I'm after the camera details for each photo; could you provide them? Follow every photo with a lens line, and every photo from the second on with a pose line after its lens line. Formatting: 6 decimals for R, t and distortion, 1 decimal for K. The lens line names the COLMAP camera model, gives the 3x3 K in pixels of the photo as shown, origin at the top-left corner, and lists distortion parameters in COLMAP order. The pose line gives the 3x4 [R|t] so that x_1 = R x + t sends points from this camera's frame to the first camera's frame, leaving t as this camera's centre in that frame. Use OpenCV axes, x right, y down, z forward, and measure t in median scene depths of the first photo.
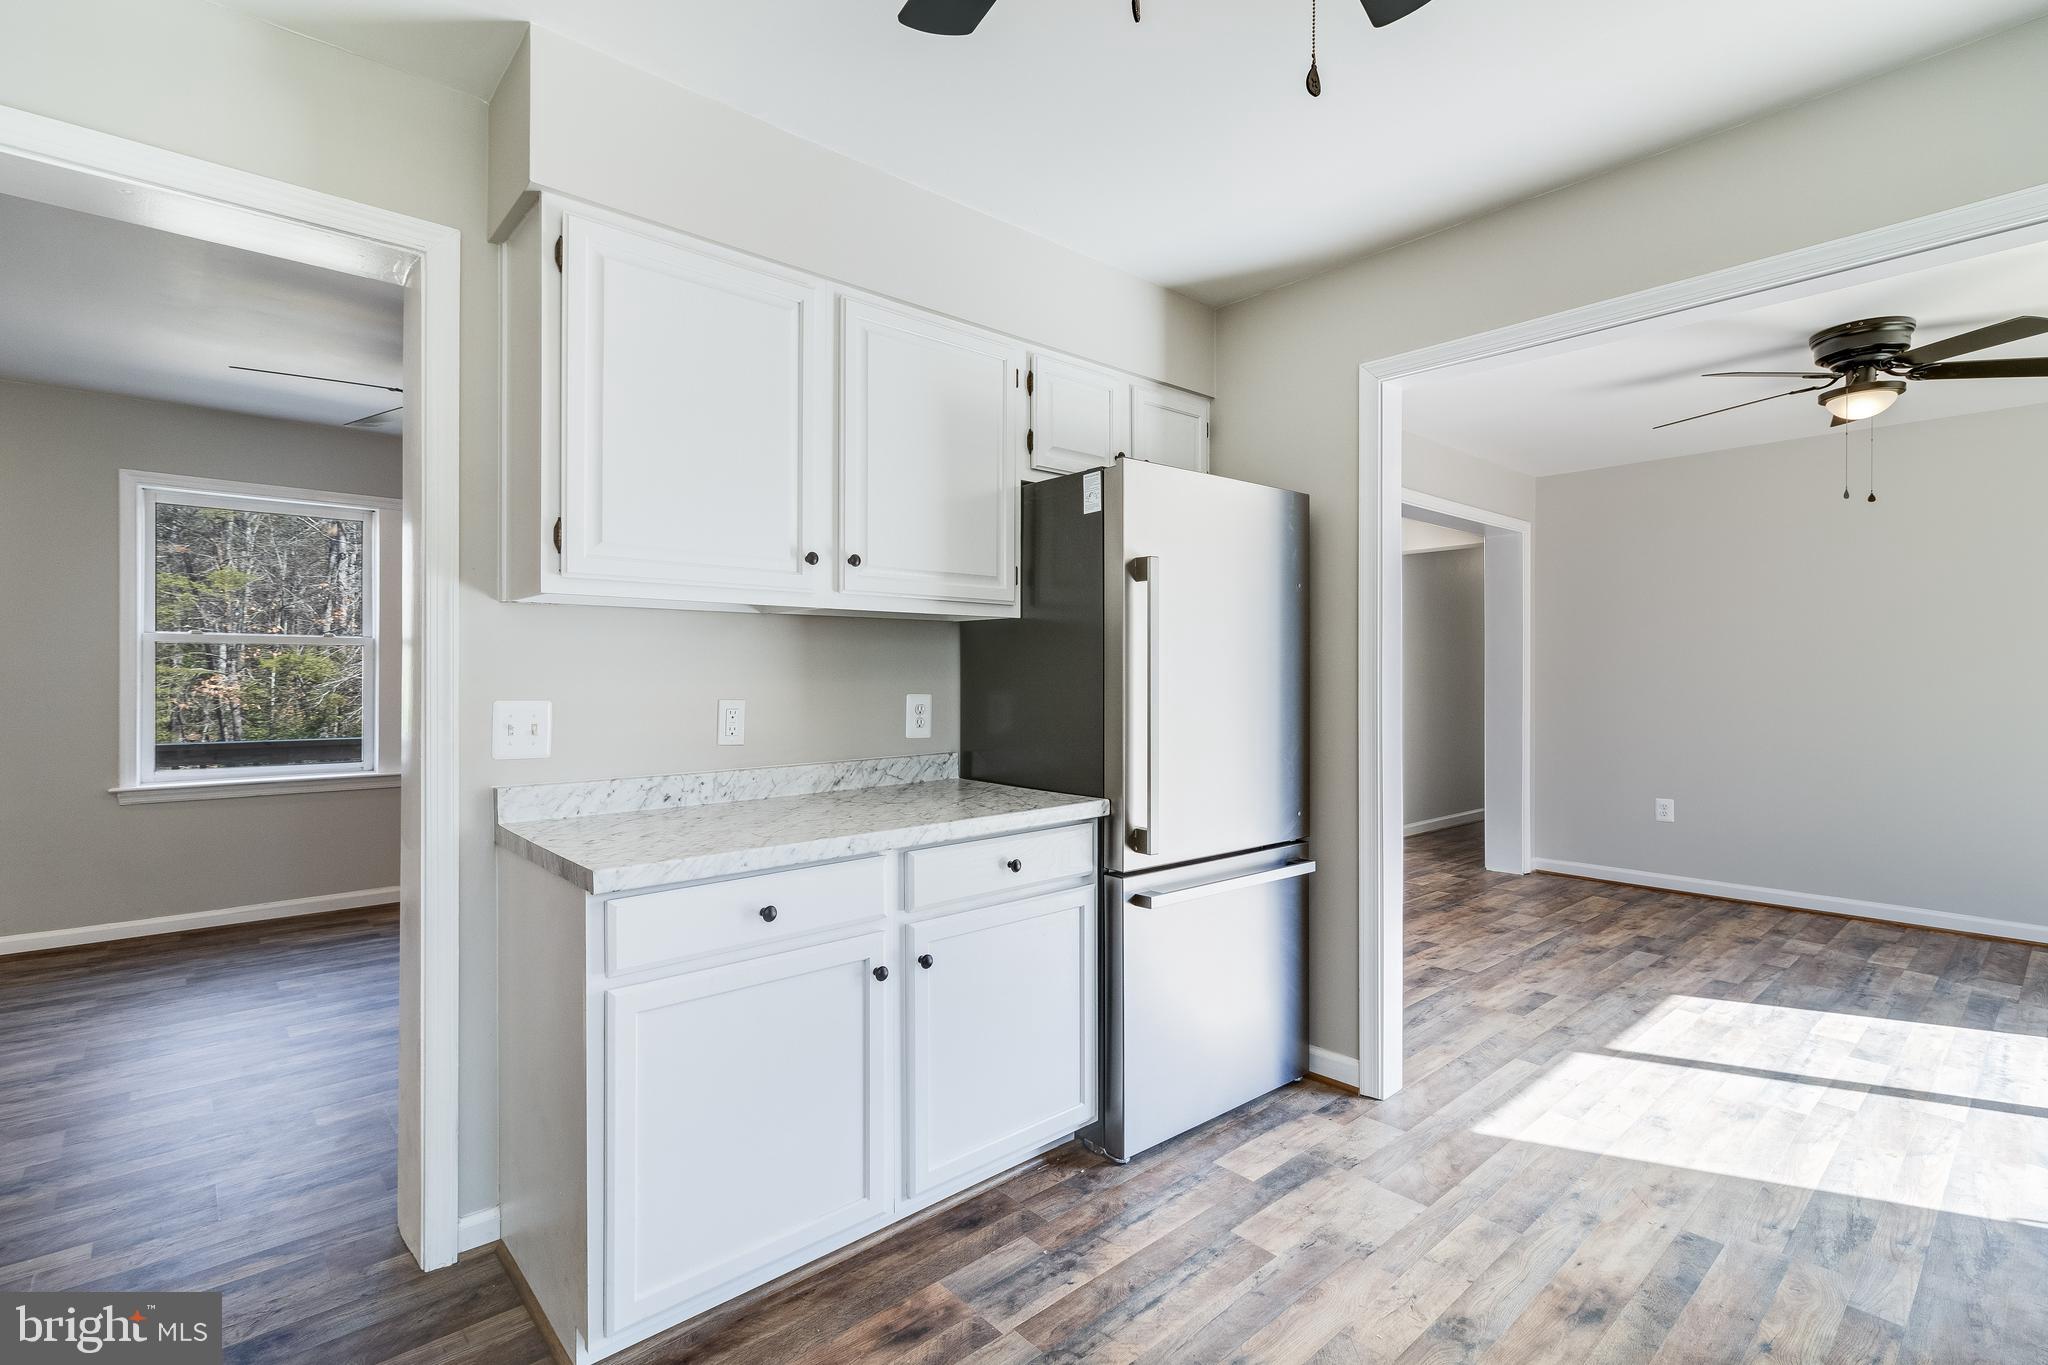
lens RADIAL K [[942.6, 0, 1023.7], [0, 942.6, 672.6], [0, 0, 1]] dist [0.002346, -0.000009]
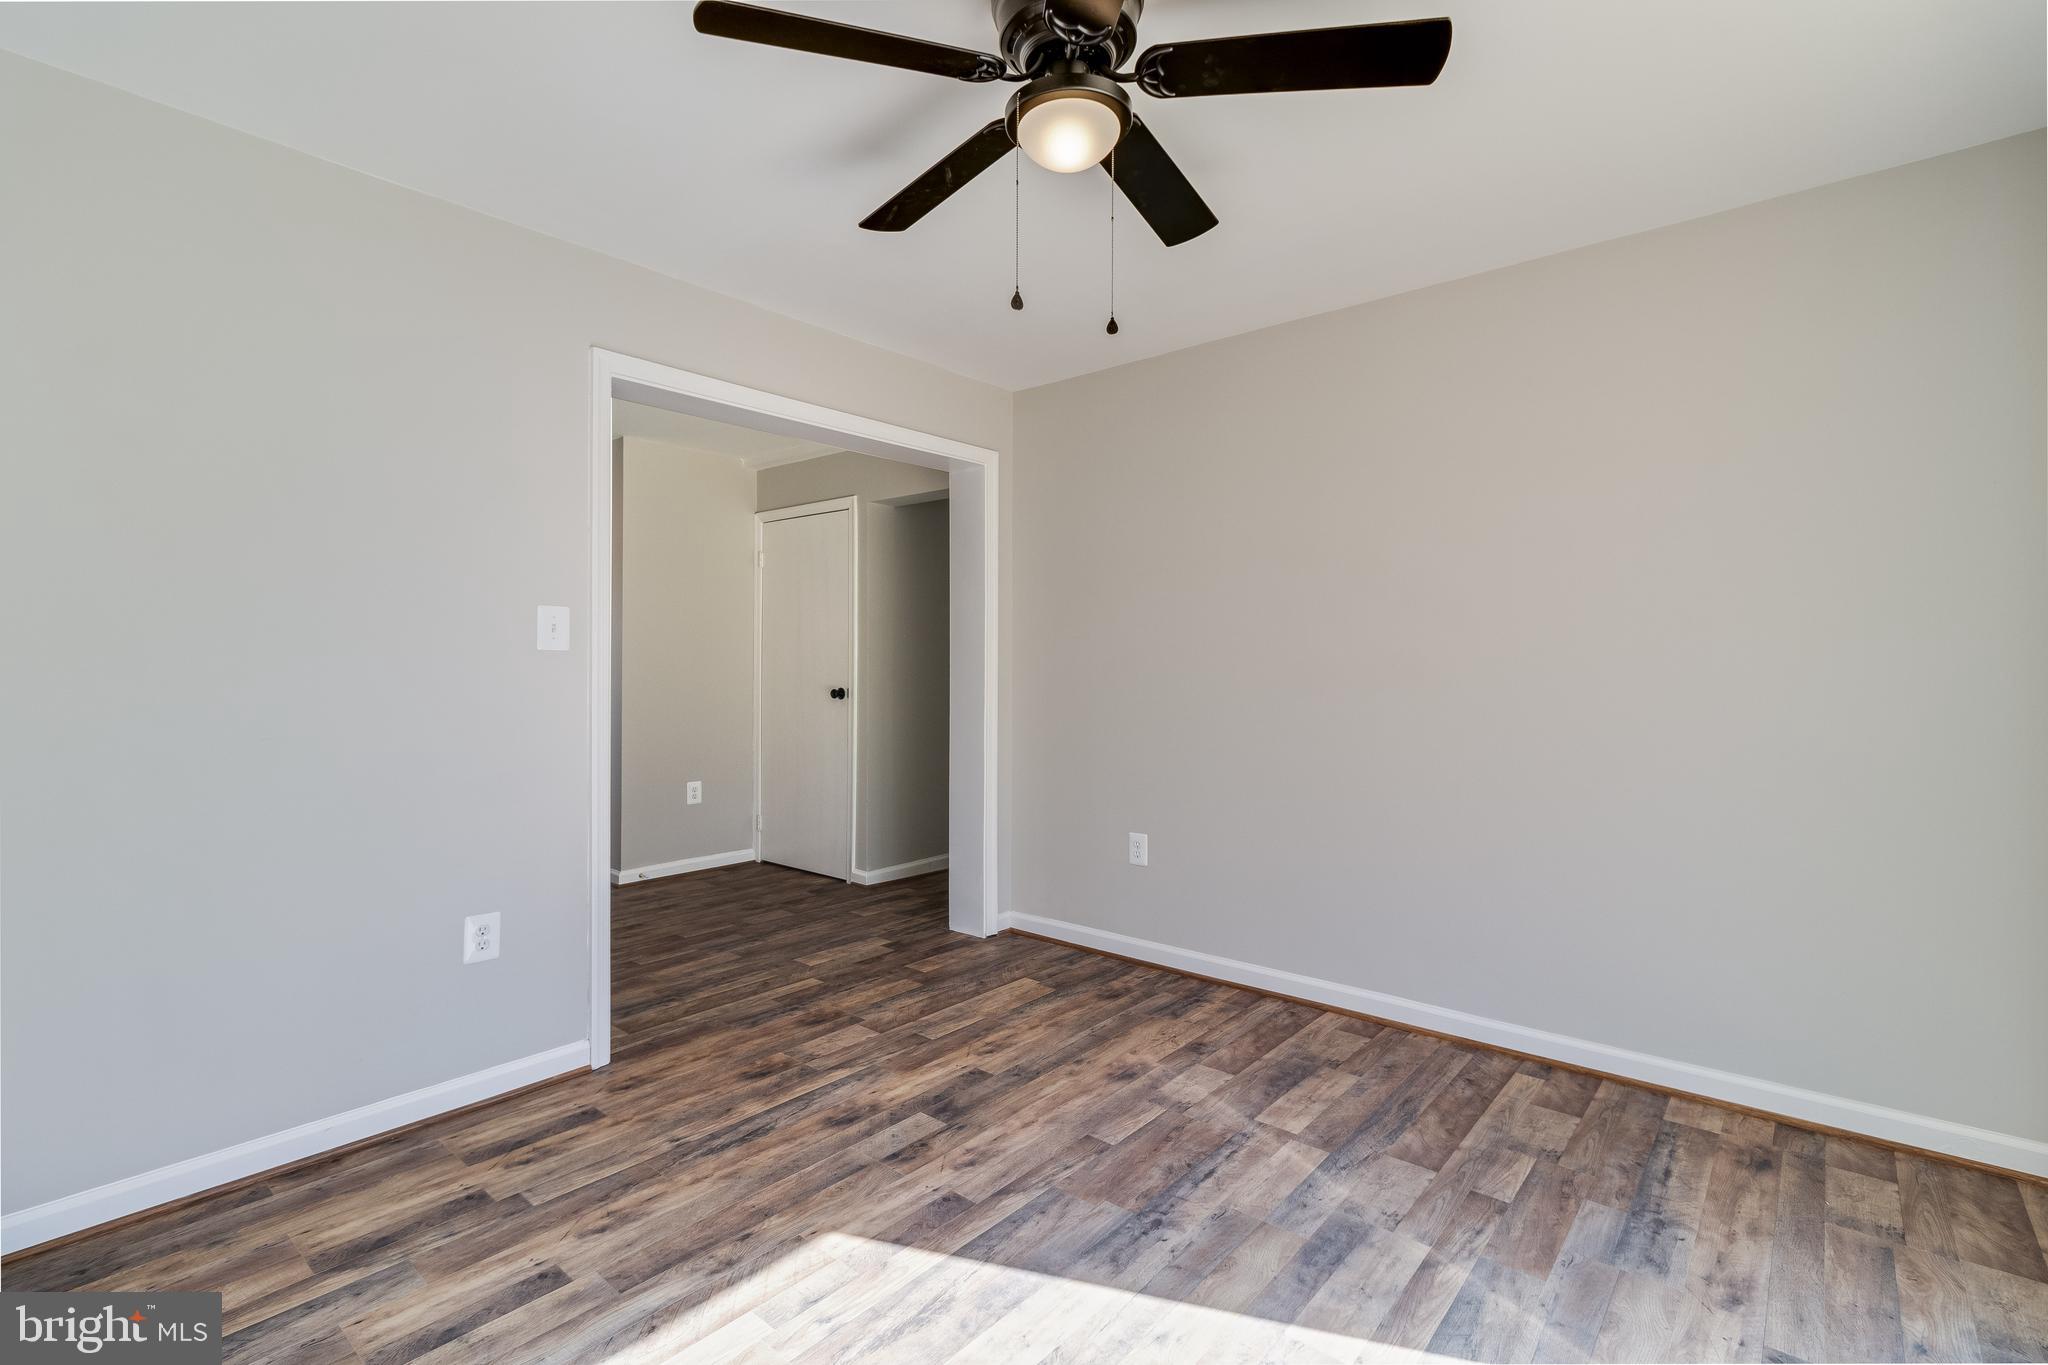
lens RADIAL K [[942.6, 0, 1023.7], [0, 942.6, 672.6], [0, 0, 1]] dist [0.002346, -0.000009]
pose [[0.989316, 0.001831, 0.145772, 0.677413], [-0.004119, 0.999873, 0.015396, 0.000635], [-0.145726, -0.015831, 0.989198, 0.422961]]
